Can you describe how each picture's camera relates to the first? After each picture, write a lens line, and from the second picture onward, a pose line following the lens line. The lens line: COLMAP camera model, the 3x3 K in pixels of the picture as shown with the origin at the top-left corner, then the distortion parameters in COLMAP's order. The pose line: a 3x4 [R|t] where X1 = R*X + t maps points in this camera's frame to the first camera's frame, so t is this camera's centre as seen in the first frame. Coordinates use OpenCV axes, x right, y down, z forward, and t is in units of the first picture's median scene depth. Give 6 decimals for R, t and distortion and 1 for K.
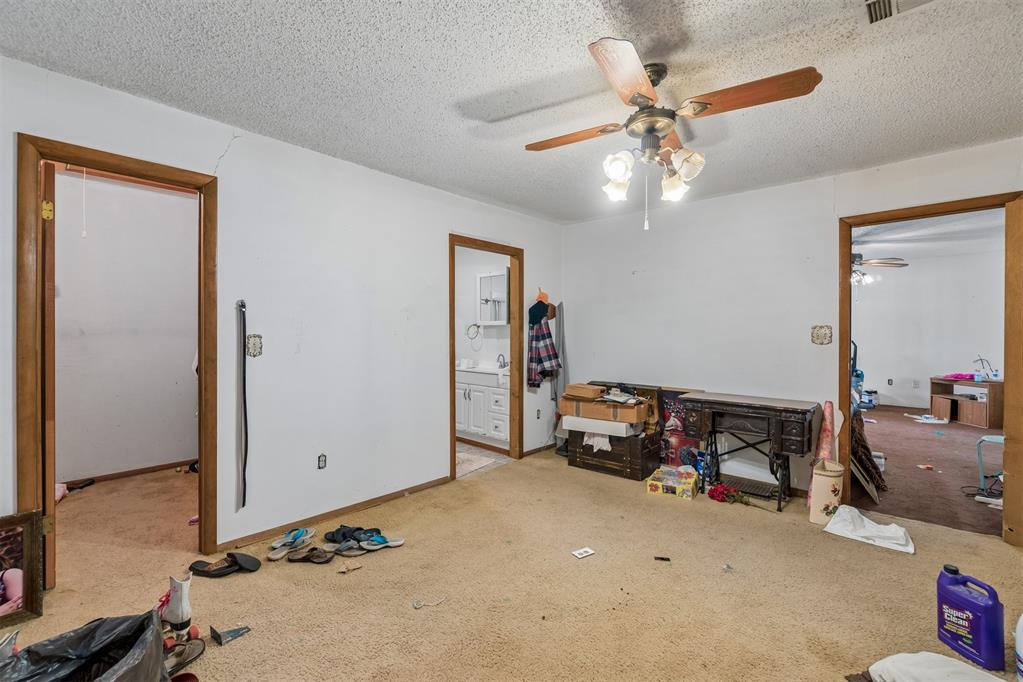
lens RADIAL K [[440.6, 0, 510.7], [0, 440.6, 332.3], [0, 0, 1]] dist [-0.001824, 0.000071]
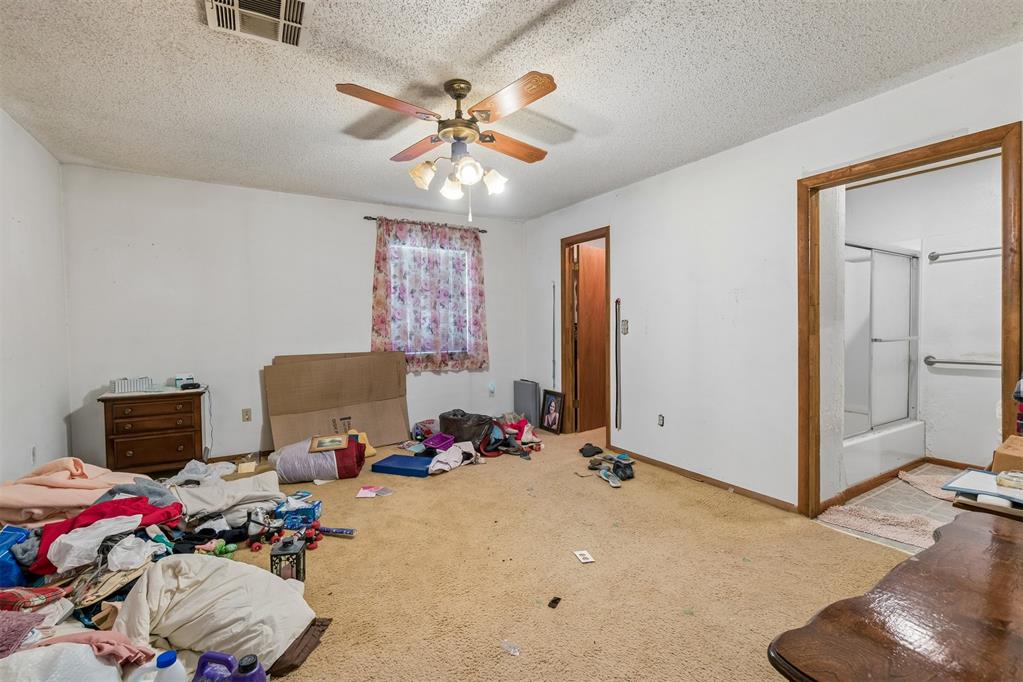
lens RADIAL K [[440.6, 0, 510.7], [0, 440.6, 332.3], [0, 0, 1]] dist [-0.001824, 0.000071]
pose [[-0.263397, 0.011023, -0.964624, 0.788933], [-0.000561, 0.999933, 0.011580, 0.024714], [0.964687, 0.003591, -0.263373, 0.806832]]
